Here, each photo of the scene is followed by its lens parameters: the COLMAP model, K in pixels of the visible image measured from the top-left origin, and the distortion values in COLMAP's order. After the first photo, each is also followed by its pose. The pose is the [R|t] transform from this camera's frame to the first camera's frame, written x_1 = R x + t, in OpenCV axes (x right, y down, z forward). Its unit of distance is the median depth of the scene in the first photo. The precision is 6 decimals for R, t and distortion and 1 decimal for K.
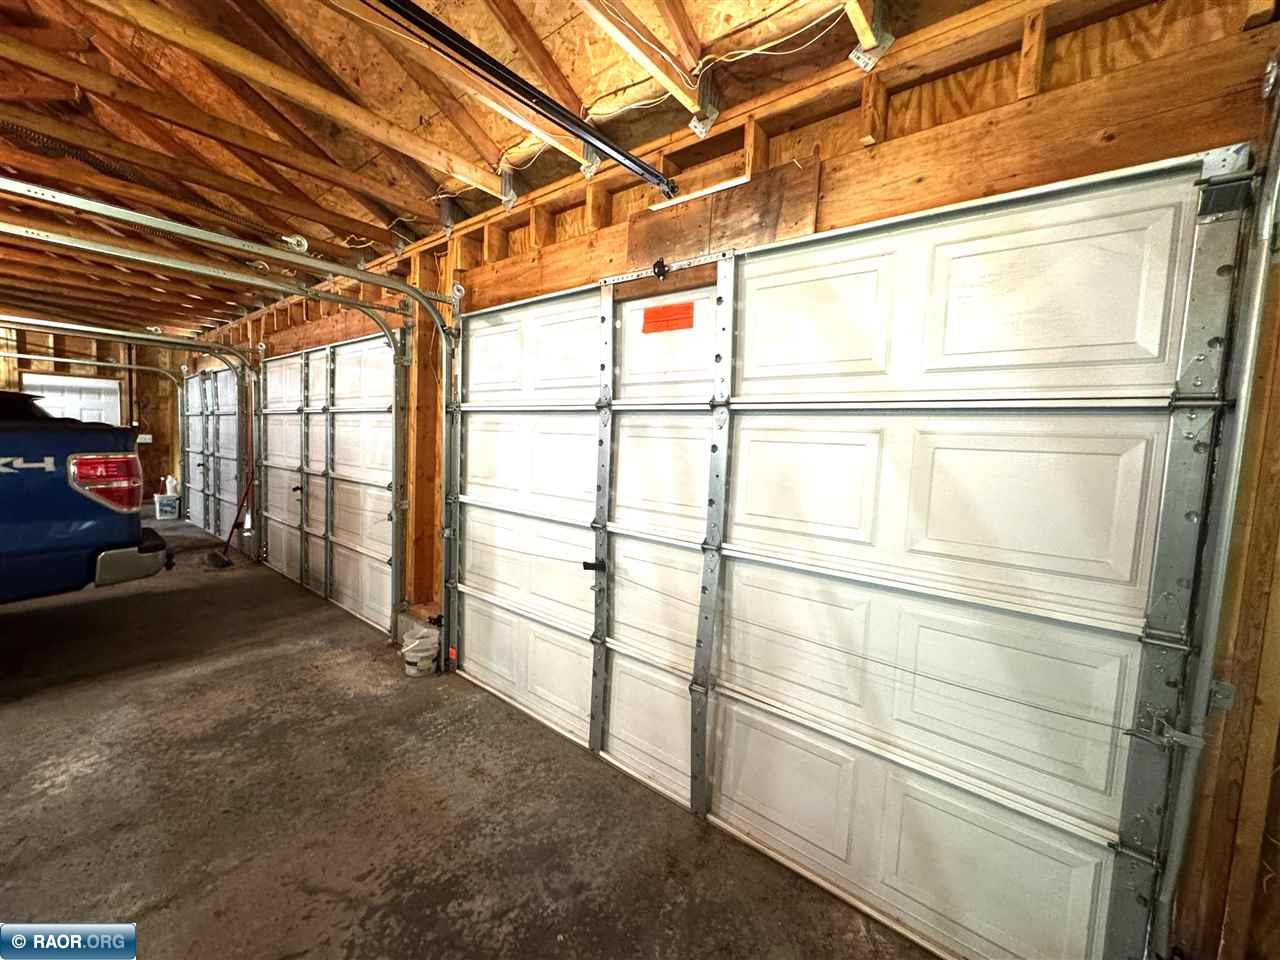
lens RADIAL K [[512.8, 0, 640.0], [0, 512.8, 479.9], [0, 0, 1]] dist [-0.003444, 0.000734]
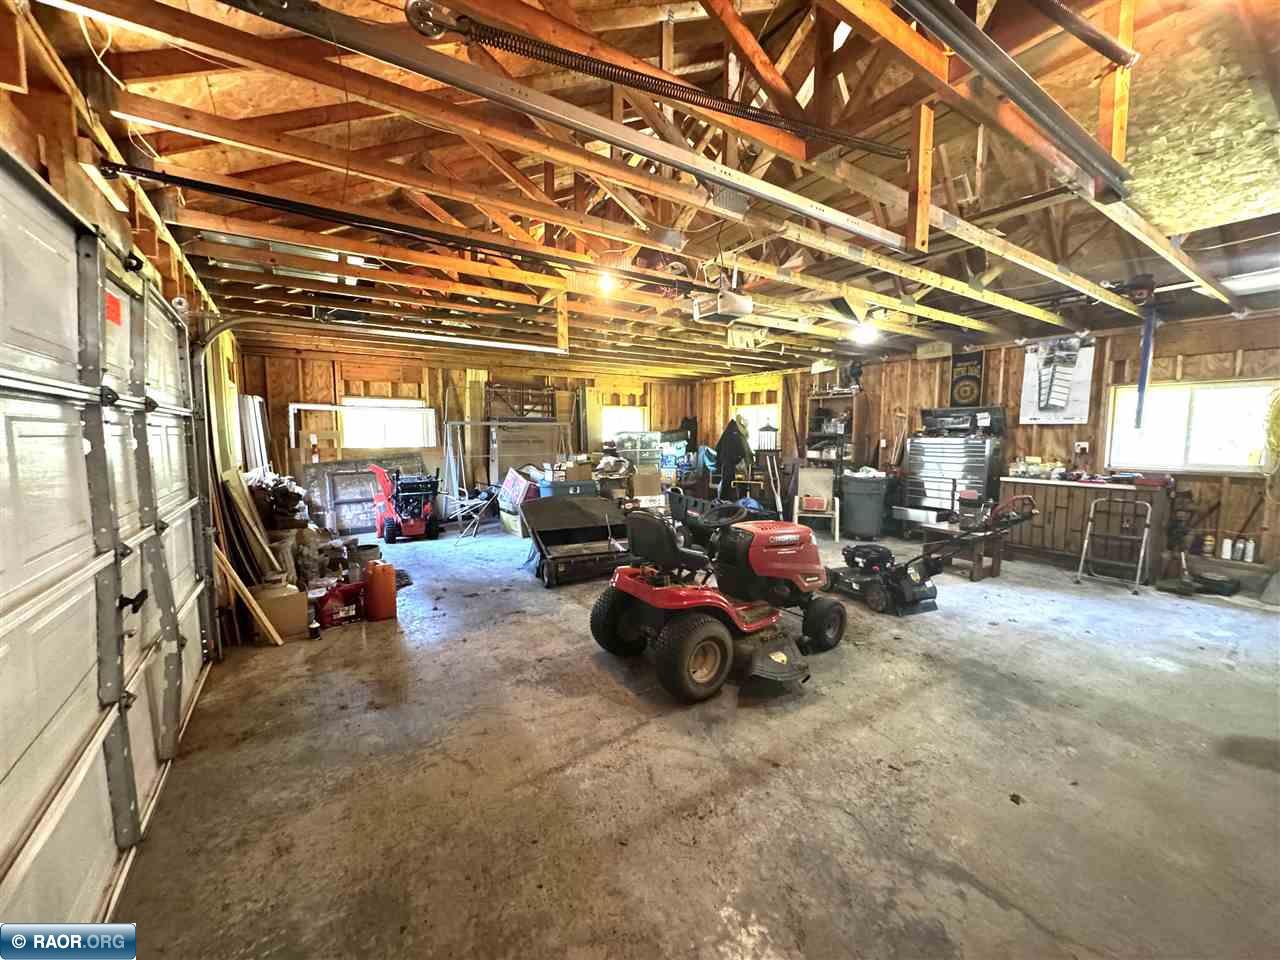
lens RADIAL K [[512.8, 0, 641.5], [0, 512.8, 481.5], [0, 0, 1]] dist [-0.003444, 0.000734]
pose [[-0.955556, -0.076751, 0.284643, -0.772925], [-0.026854, 0.984163, 0.175219, -0.127270], [-0.293584, 0.159788, -0.942484, 1.101508]]
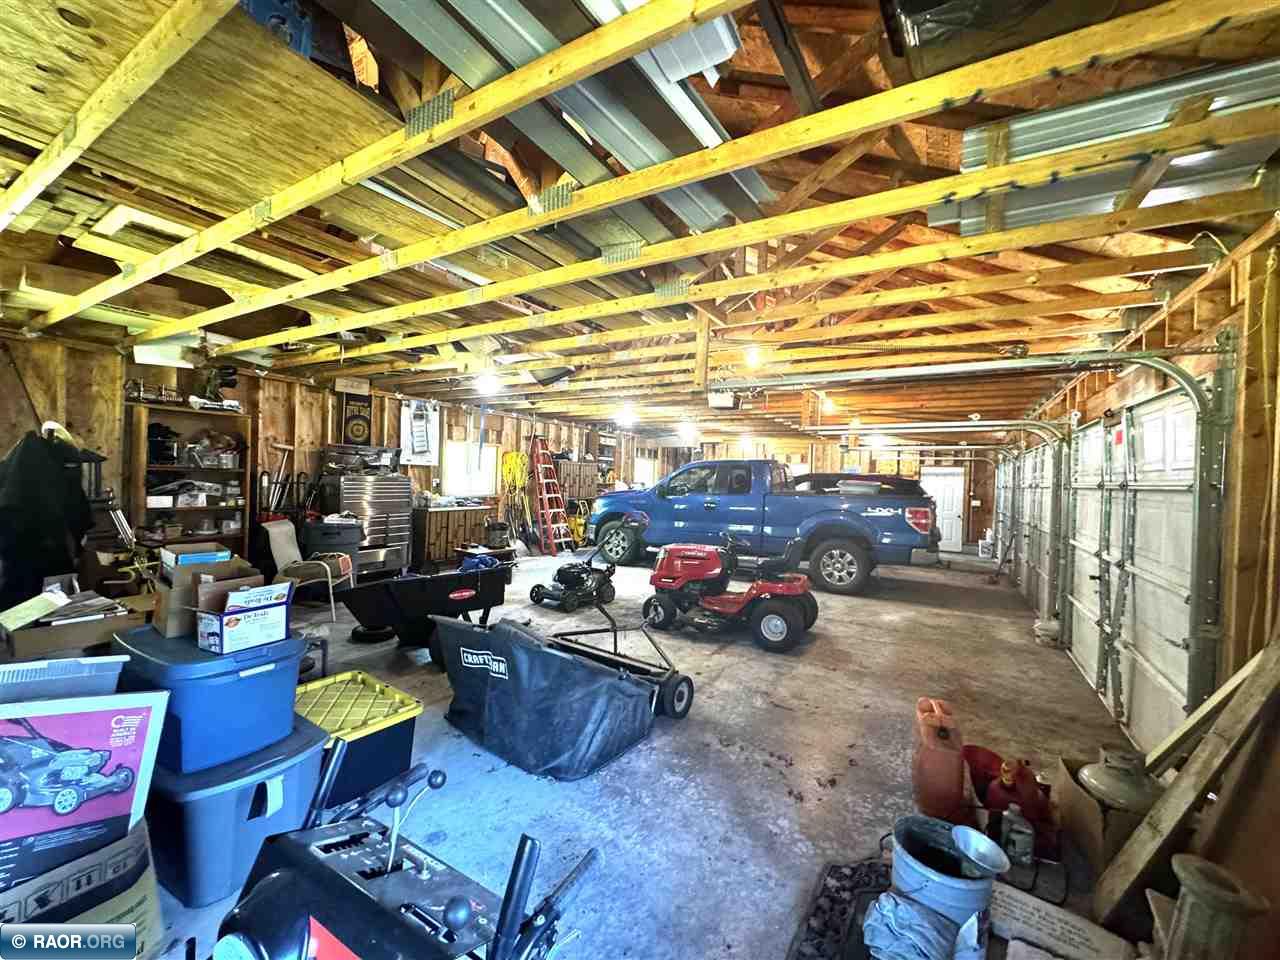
lens RADIAL K [[512.8, 0, 639.7], [0, 512.8, 478.4], [0, 0, 1]] dist [-0.003444, 0.000734]
pose [[0.148133, -0.035805, -0.988319, 1.043896], [-0.096703, 0.994031, -0.050506, 0.053476], [0.984228, 0.103055, 0.143786, -0.587878]]
